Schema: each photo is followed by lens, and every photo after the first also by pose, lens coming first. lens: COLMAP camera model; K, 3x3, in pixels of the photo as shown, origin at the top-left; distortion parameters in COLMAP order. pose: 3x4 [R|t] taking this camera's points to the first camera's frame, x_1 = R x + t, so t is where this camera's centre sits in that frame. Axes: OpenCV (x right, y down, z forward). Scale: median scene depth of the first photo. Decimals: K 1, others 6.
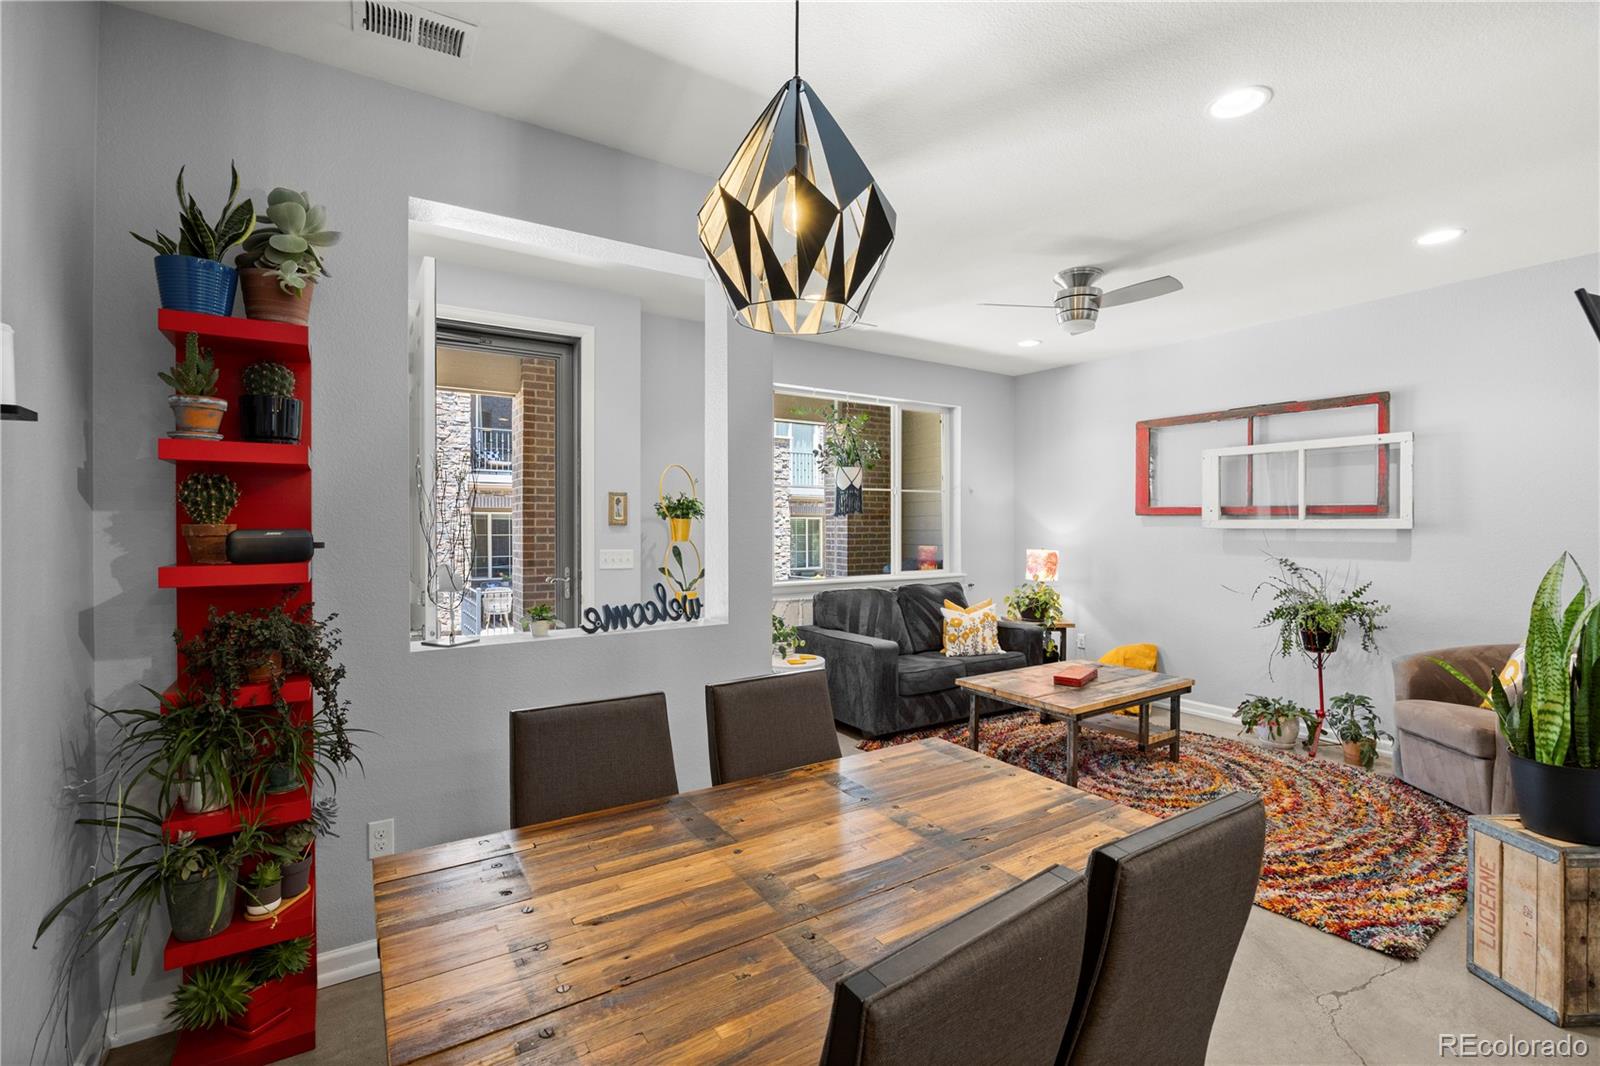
lens RADIAL K [[710.8, 0, 805.6], [0, 710.8, 529.9], [0, 0, 1]] dist [-0.011805, 0.000252]
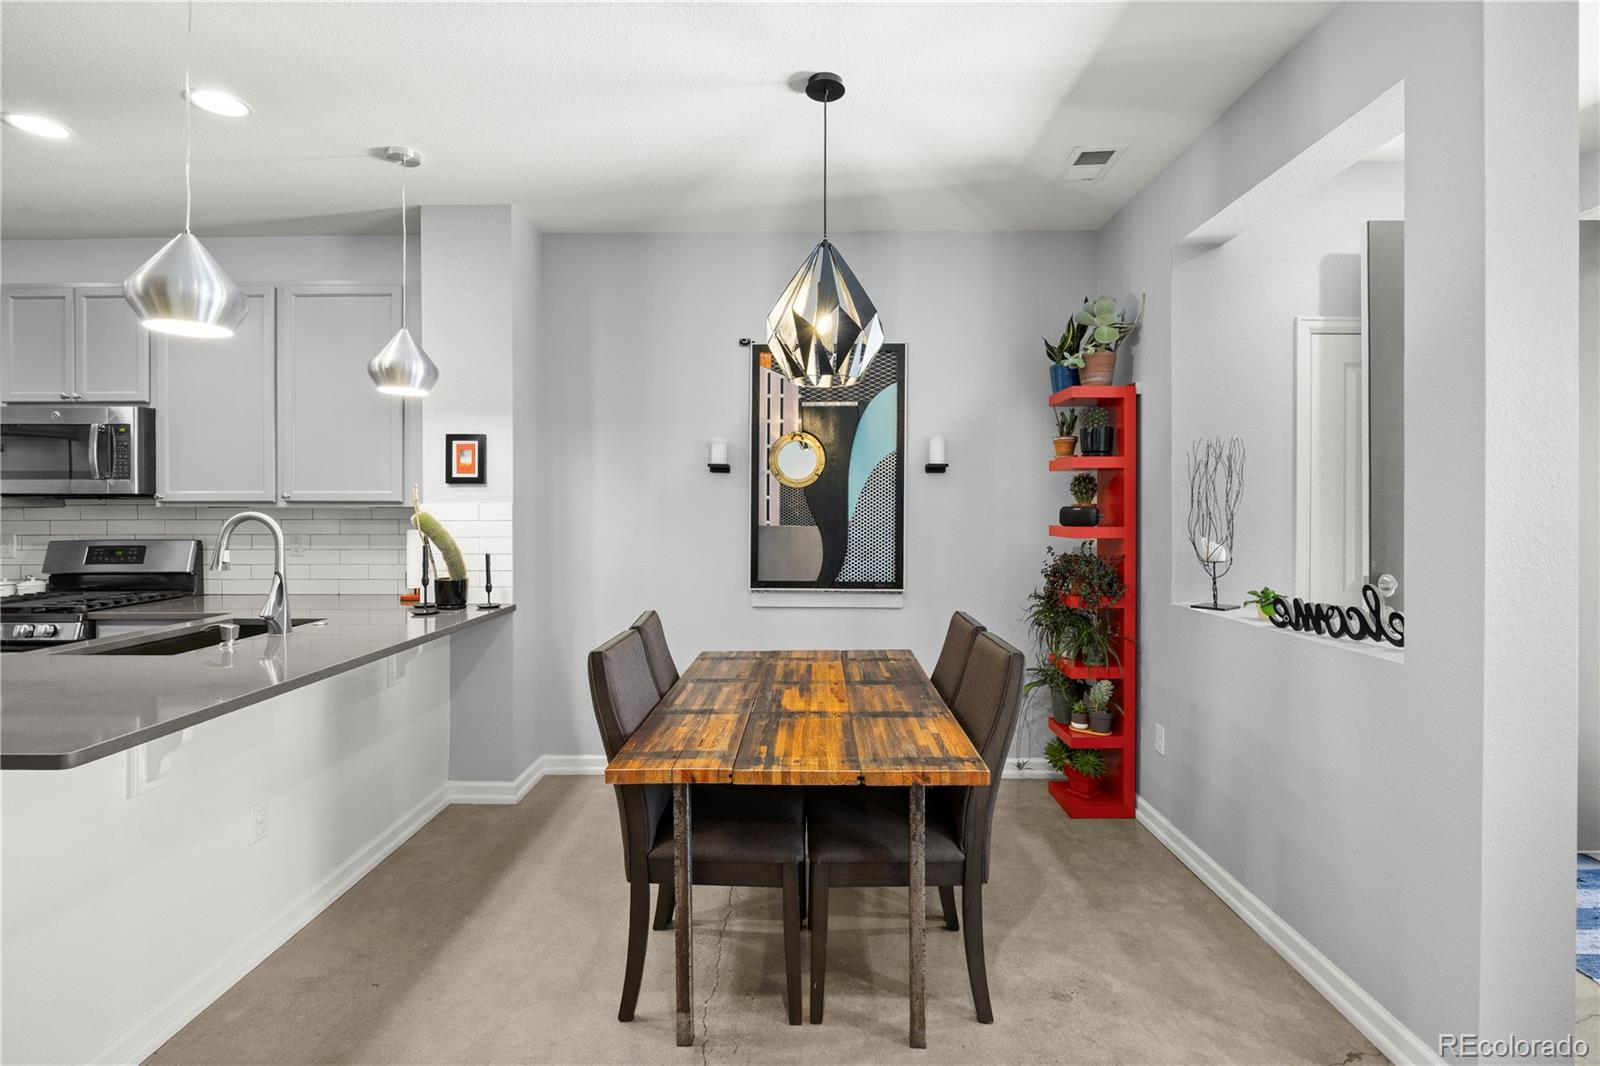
lens RADIAL K [[722.3, 0, 806.0], [0, 722.3, 509.5], [0, 0, 1]] dist [-0.005074, -0.000282]
pose [[-0.551770, 0.002930, -0.833991, 0.471171], [-0.007982, 0.999929, 0.008794, -0.002065], [0.833958, 0.011509, -0.551708, 0.620149]]
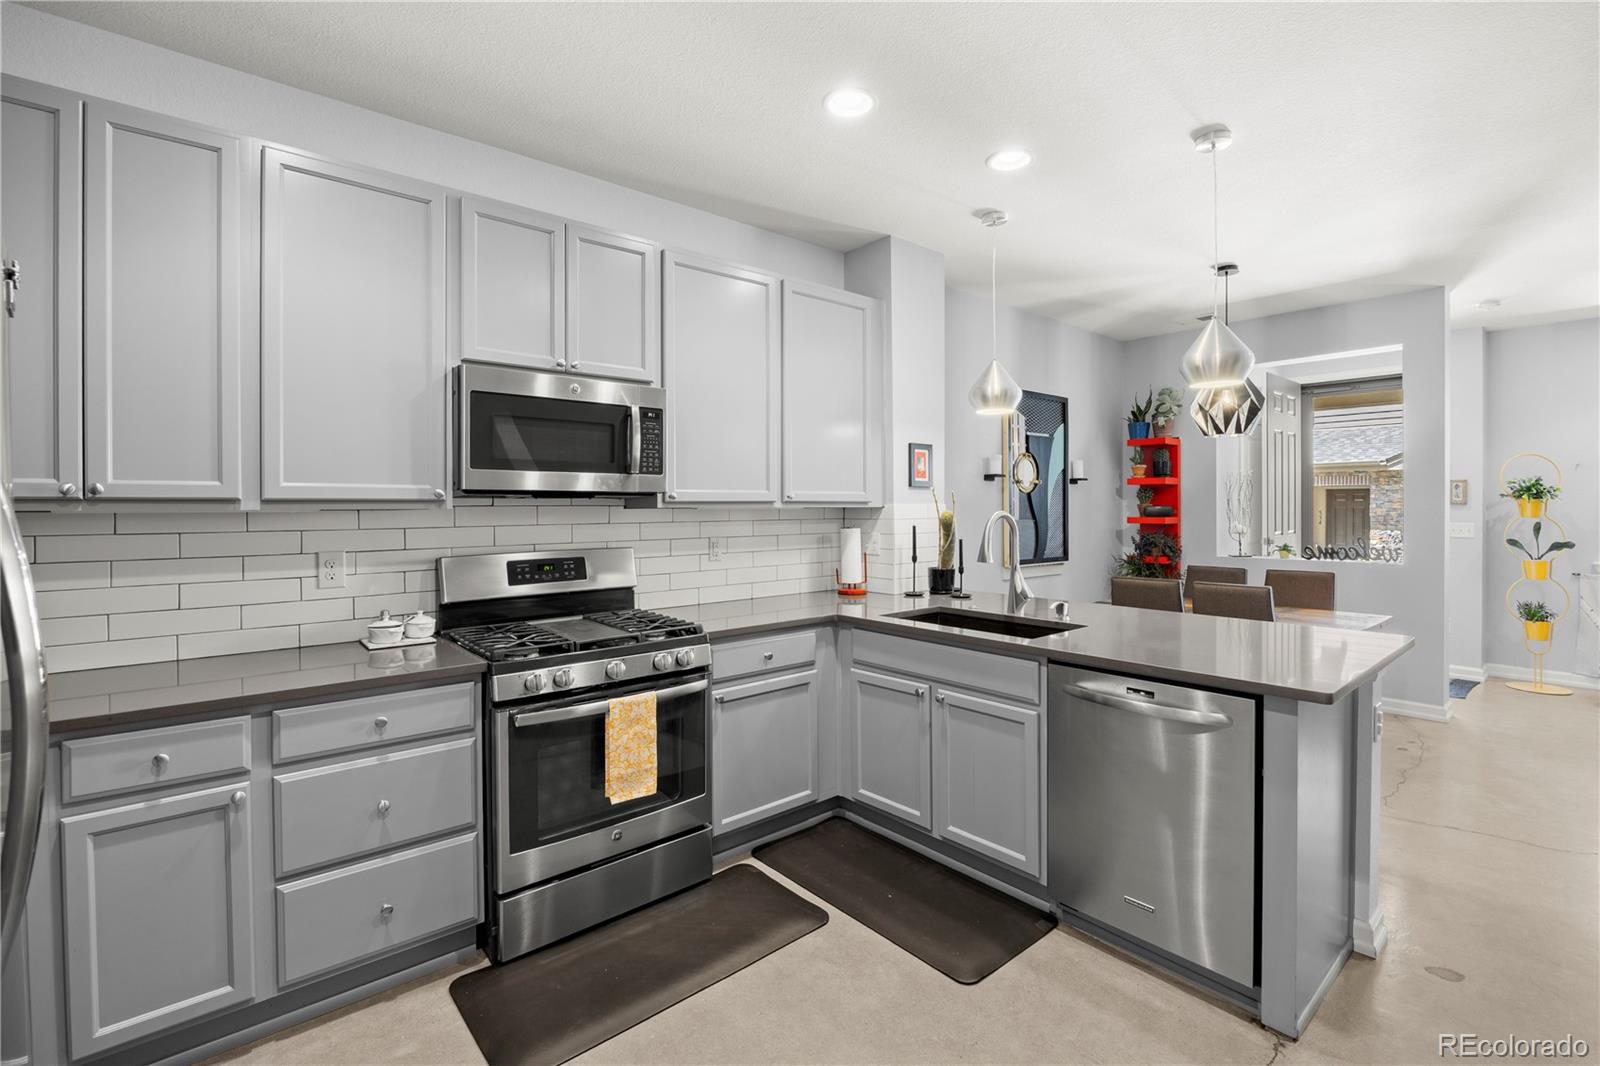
lens RADIAL K [[722.3, 0, 806.0], [0, 722.3, 509.5], [0, 0, 1]] dist [-0.005074, -0.000282]
pose [[0.144241, 0.002858, -0.989538, 0.901560], [-0.005715, 0.999982, 0.002056, 0.007486], [0.989526, 0.005359, 0.144255, -0.402913]]
